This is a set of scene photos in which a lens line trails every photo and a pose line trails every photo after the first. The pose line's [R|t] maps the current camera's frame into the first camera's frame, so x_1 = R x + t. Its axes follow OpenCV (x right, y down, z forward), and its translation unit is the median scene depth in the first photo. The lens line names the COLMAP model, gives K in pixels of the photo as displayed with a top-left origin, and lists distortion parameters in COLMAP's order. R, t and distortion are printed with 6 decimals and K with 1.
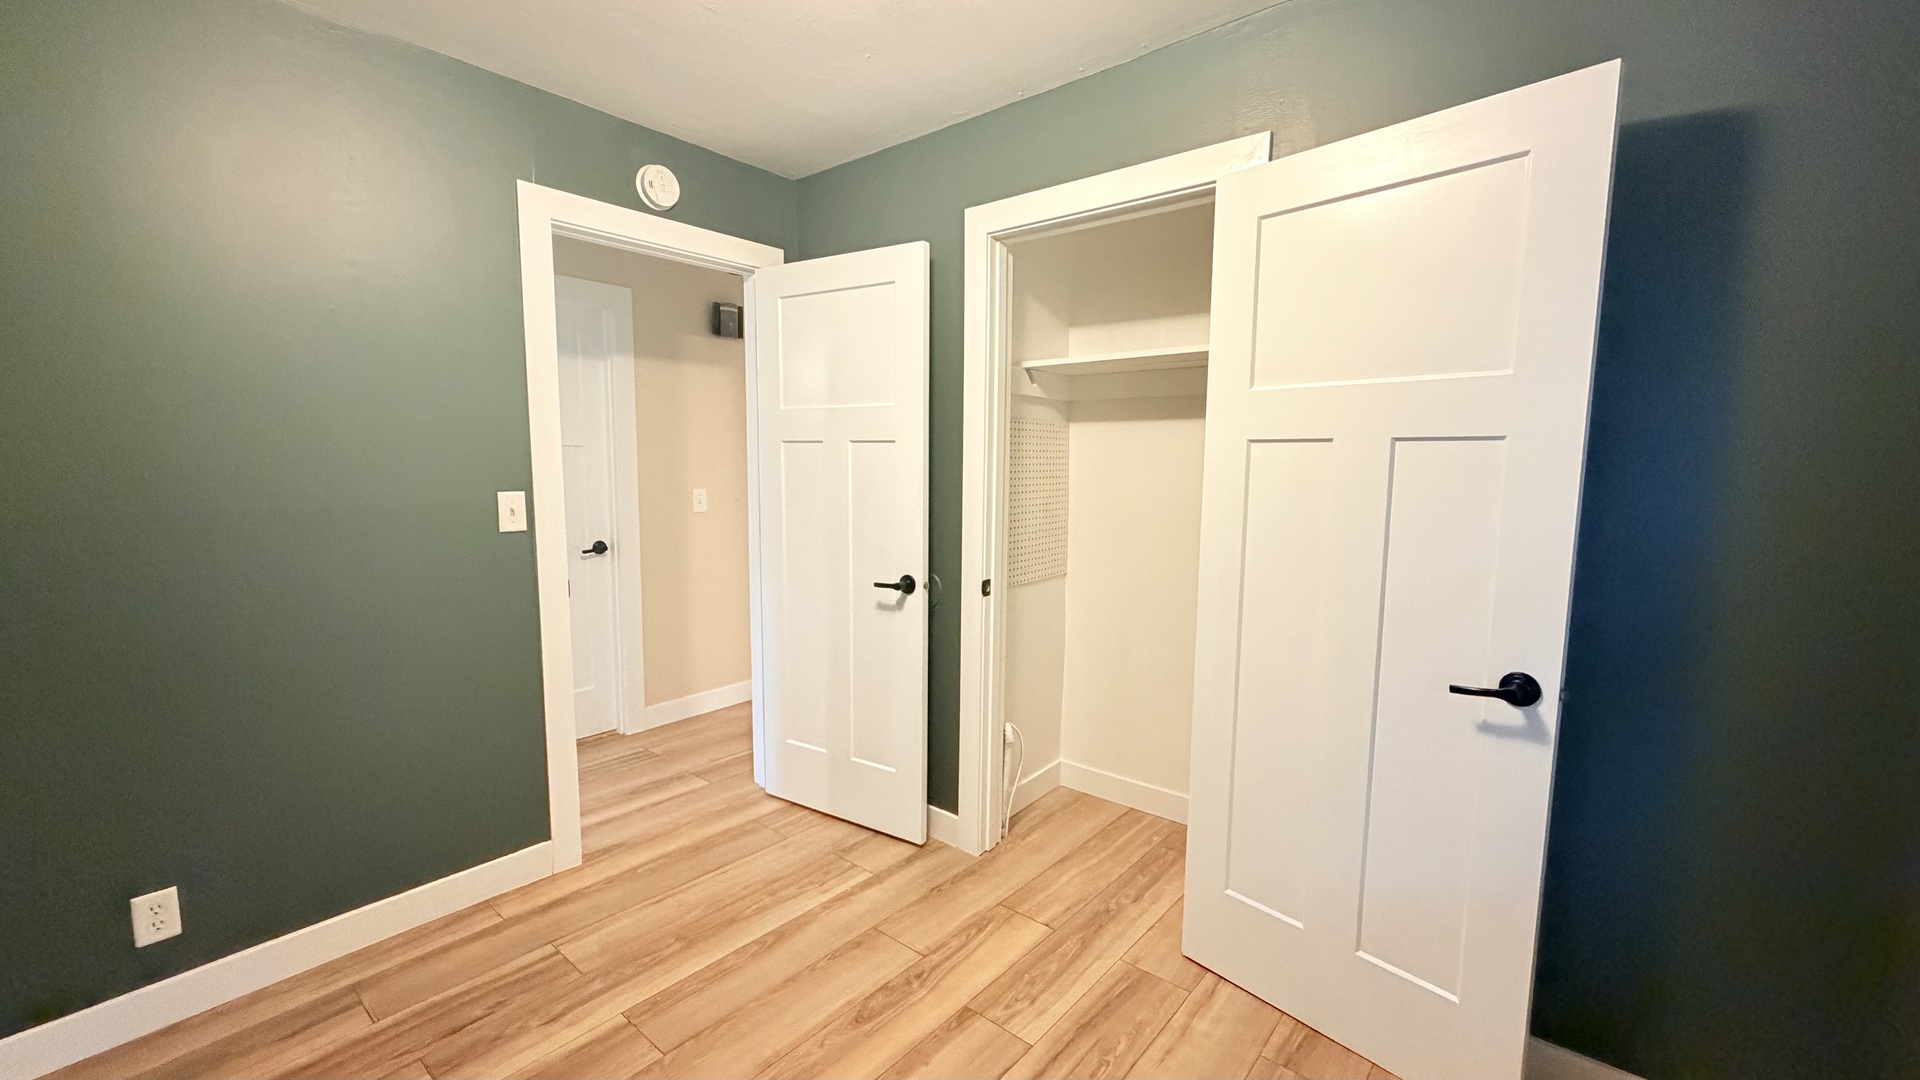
lens RADIAL K [[759.7, 0, 960.0], [0, 759.7, 540.0], [0, 0, 1]] dist [-0.000951, -0.000005]
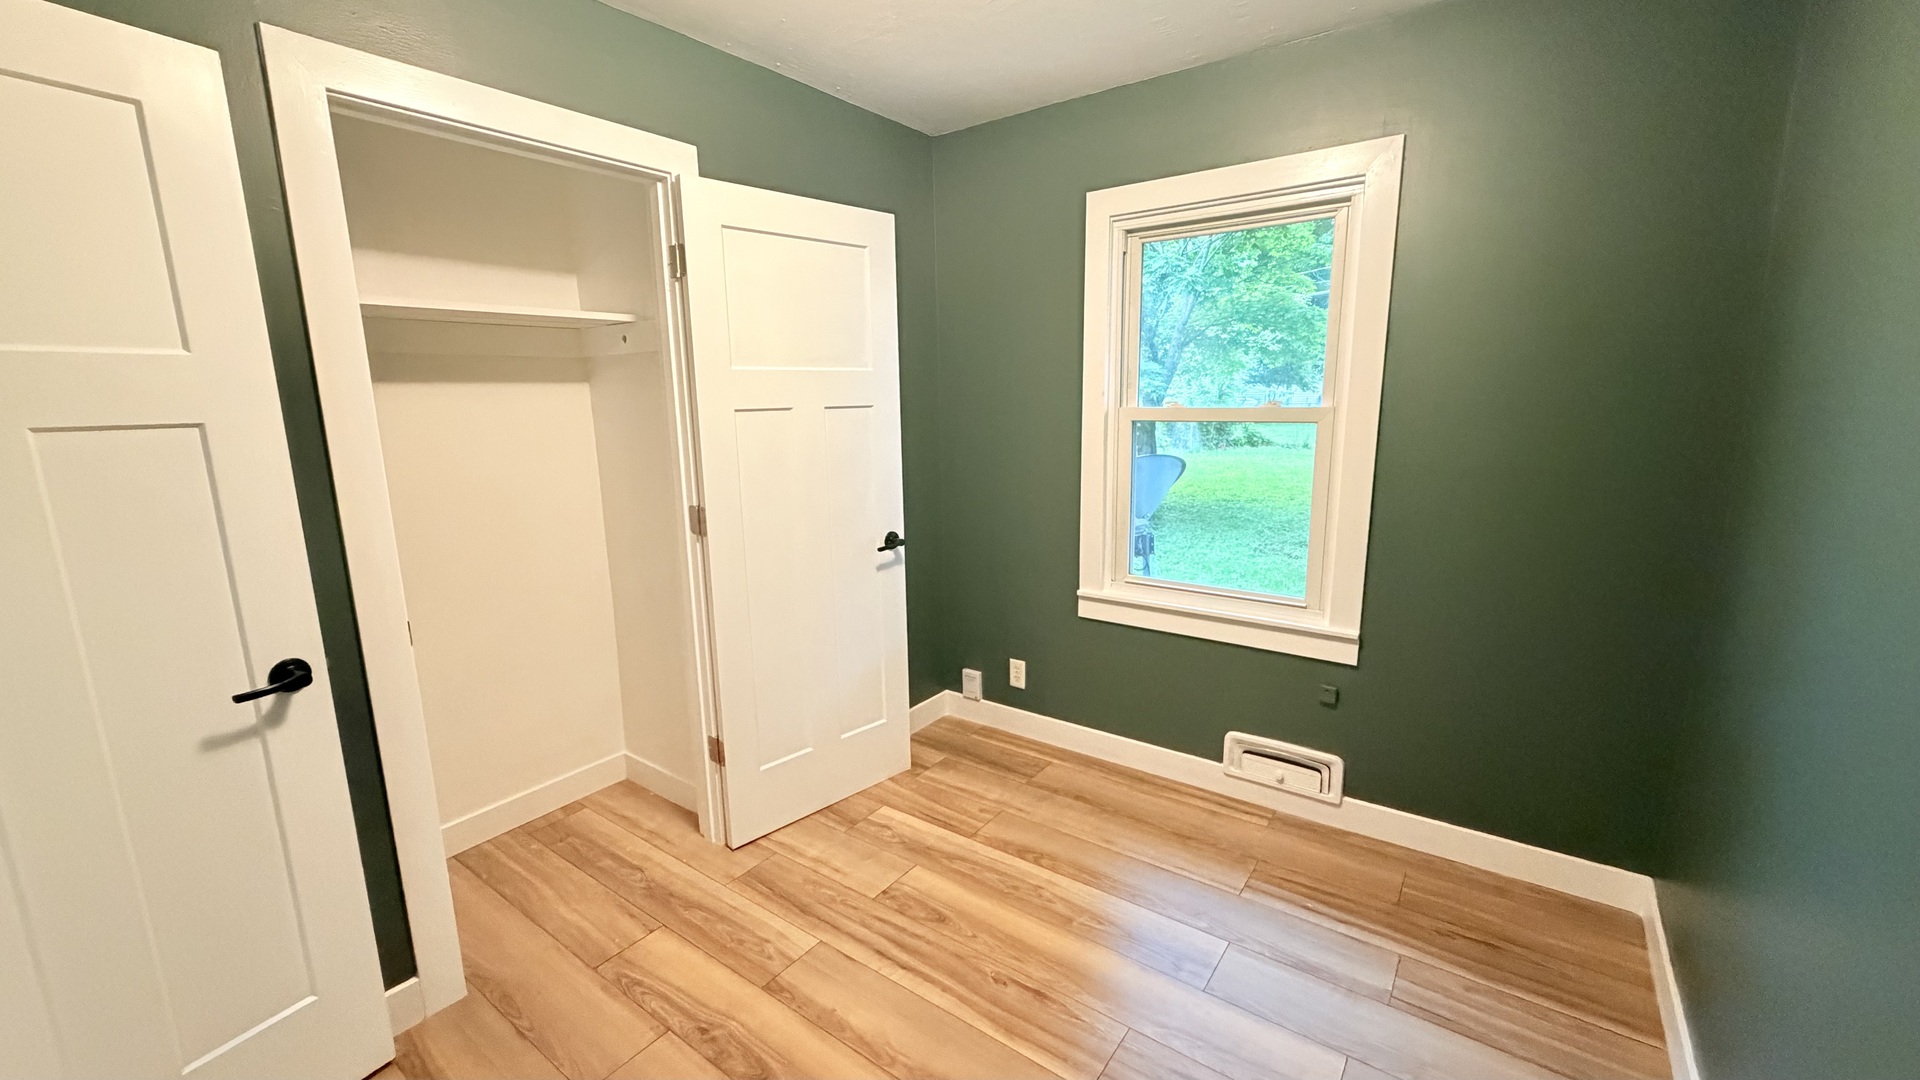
lens RADIAL K [[759.7, 0, 960.0], [0, 759.7, 540.0], [0, 0, 1]] dist [-0.000951, -0.000005]
pose [[-0.066698, -0.194526, 0.978627, -0.803136], [0.119029, 0.972256, 0.201372, -0.118395], [-0.990648, 0.129916, -0.041693, 0.651230]]
